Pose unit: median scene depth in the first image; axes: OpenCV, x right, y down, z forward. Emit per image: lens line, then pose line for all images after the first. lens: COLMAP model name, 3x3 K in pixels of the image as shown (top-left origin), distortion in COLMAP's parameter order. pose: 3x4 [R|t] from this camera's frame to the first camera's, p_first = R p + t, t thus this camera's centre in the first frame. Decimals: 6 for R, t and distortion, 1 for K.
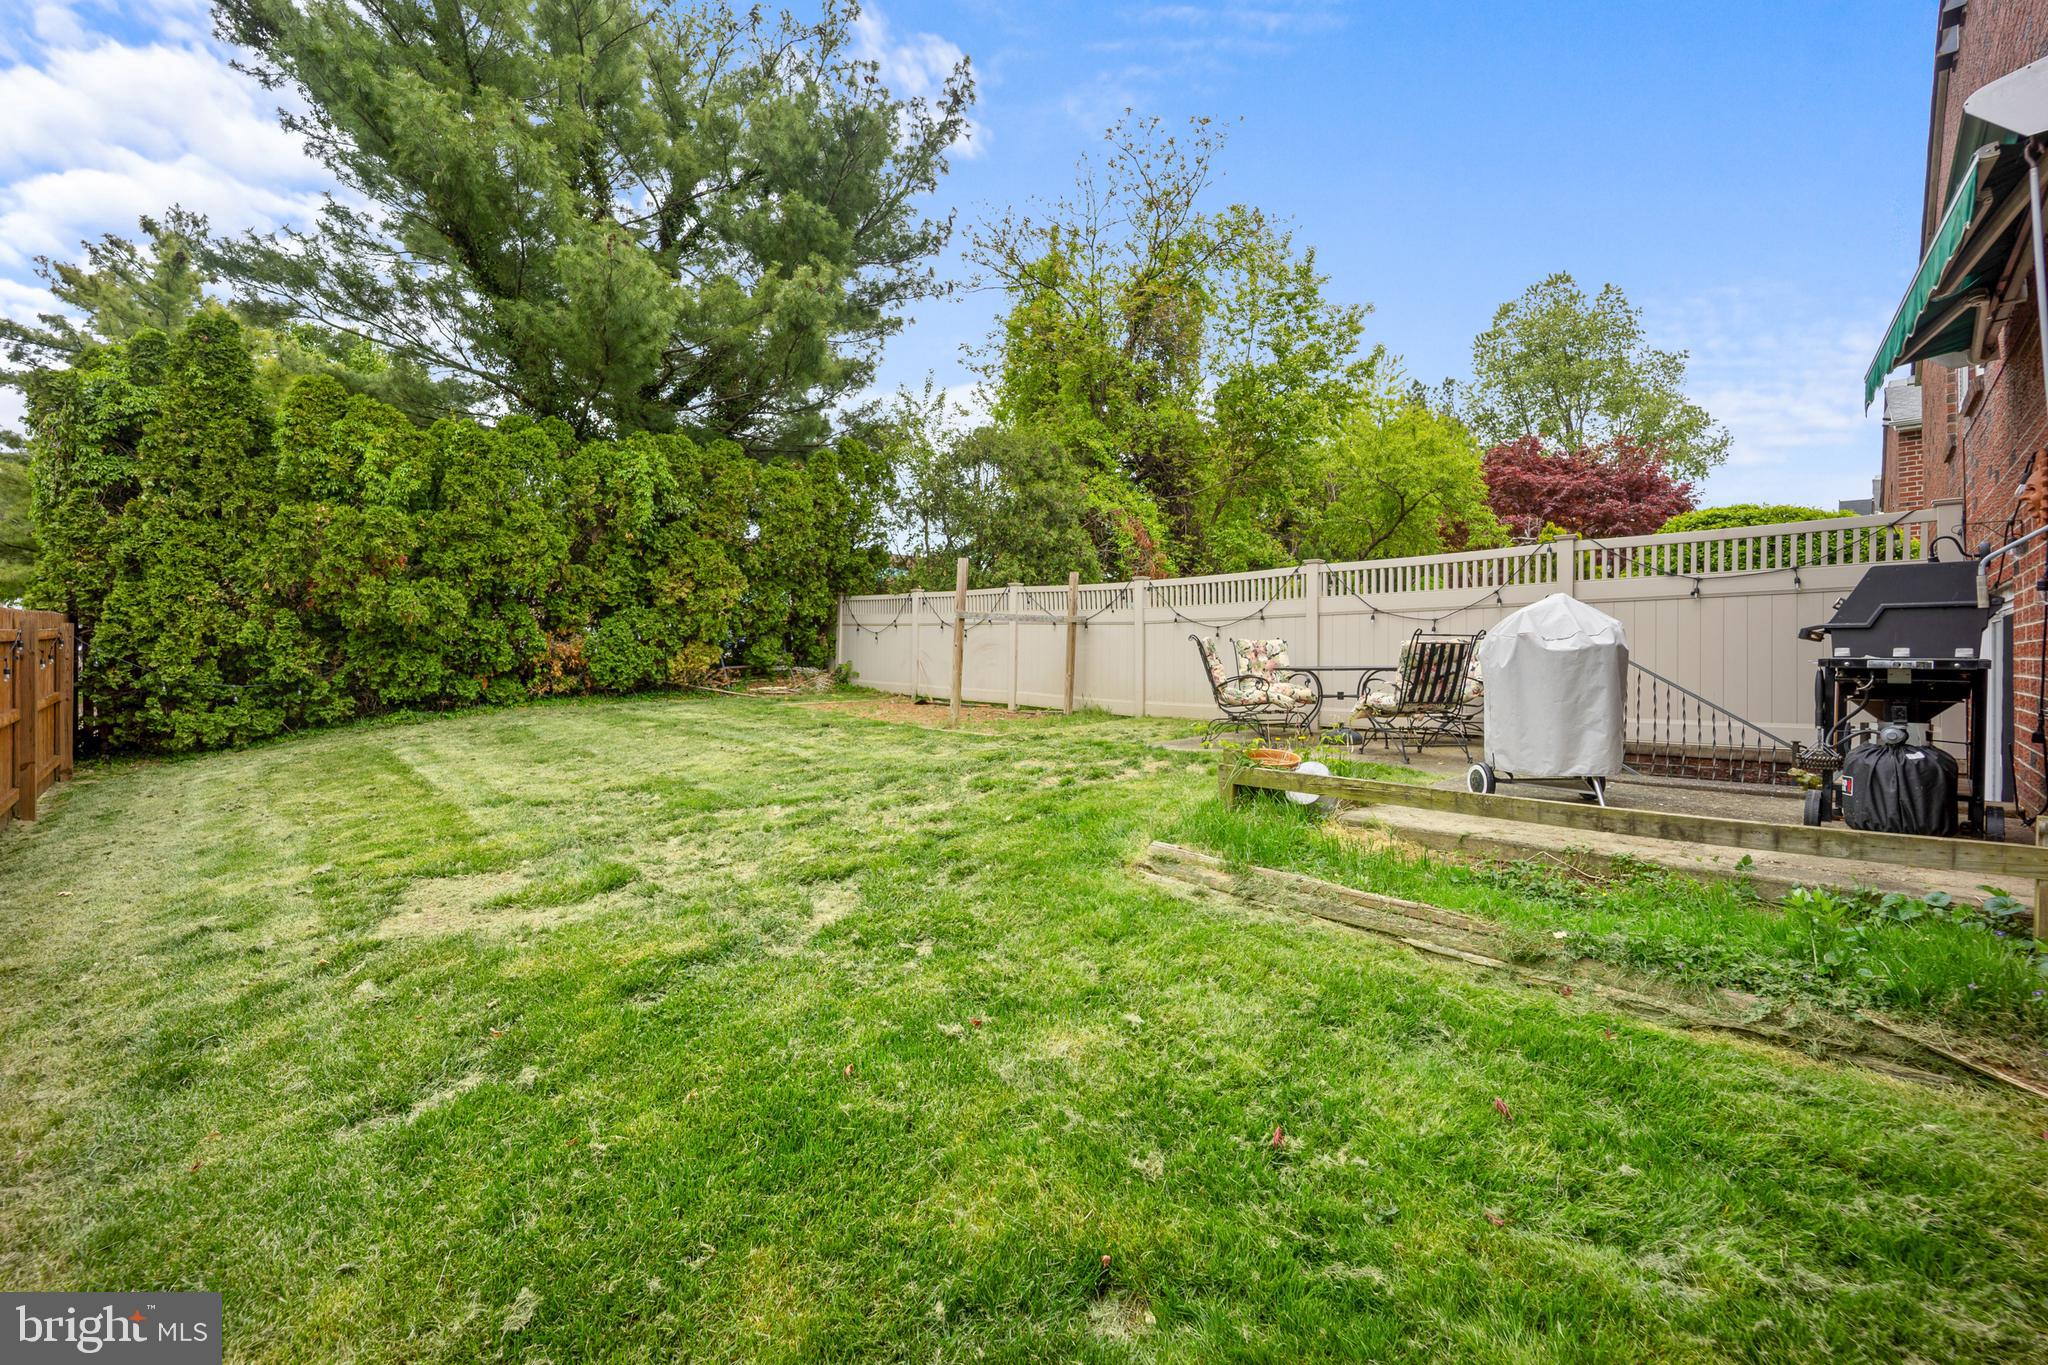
lens RADIAL K [[844.5, 0, 1021.2], [0, 844.5, 664.0], [0, 0, 1]] dist [-0.011790, -0.000085]
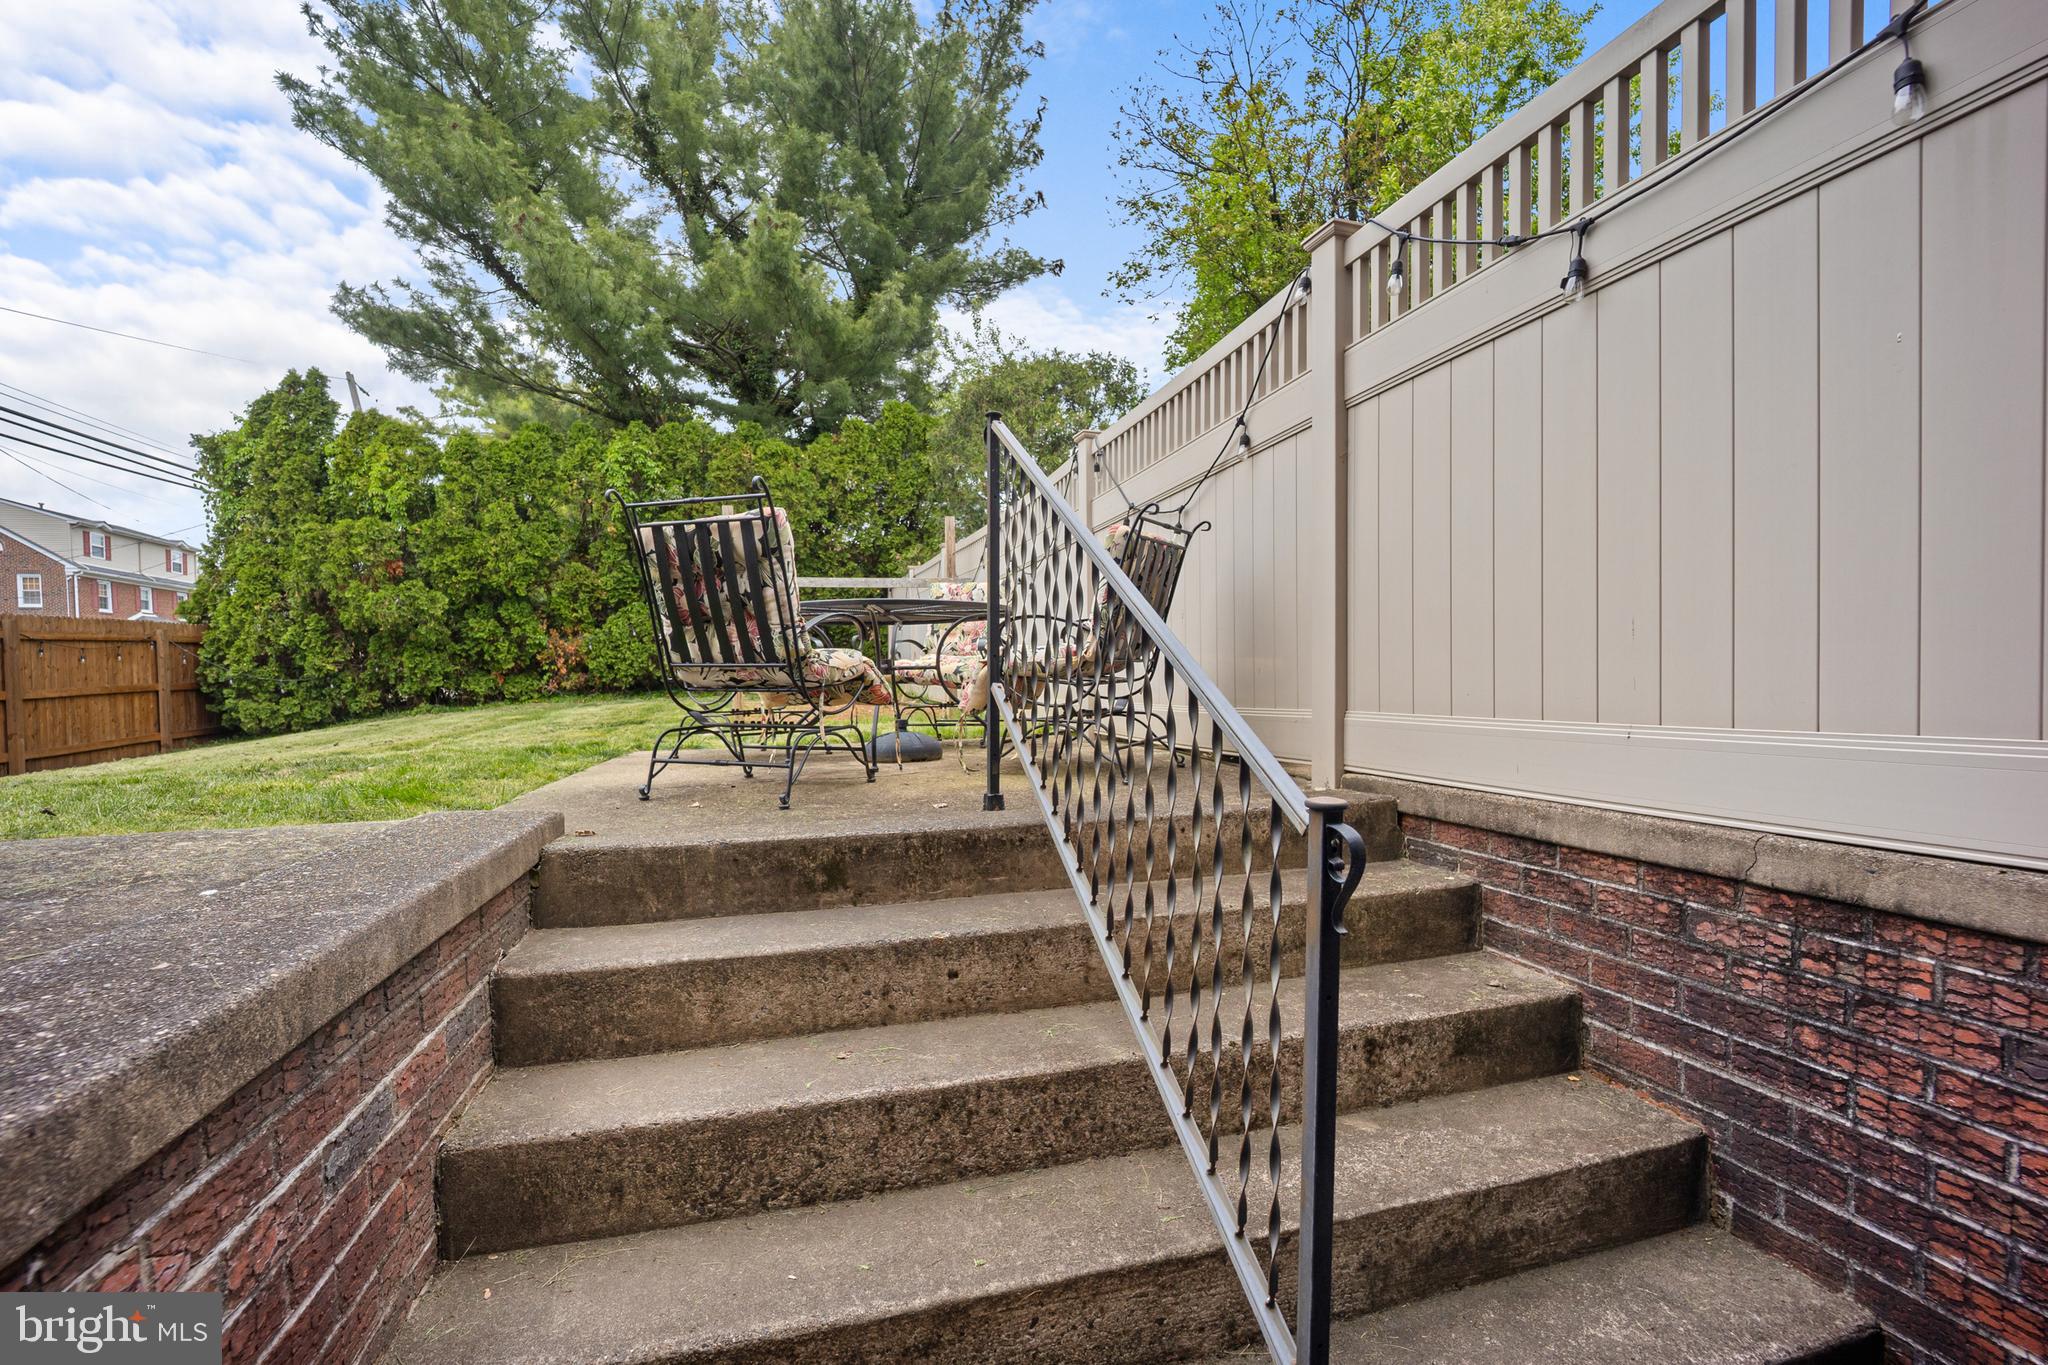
lens RADIAL K [[858.3, 0, 989.8], [0, 858.3, 726.0], [0, 0, 1]] dist [-0.029548, -0.000050]
pose [[0.871082, 0.022379, -0.490628, 0.395518], [0.004456, 0.998560, 0.053459, 0.024139], [0.491118, -0.048753, 0.869728, 0.334697]]
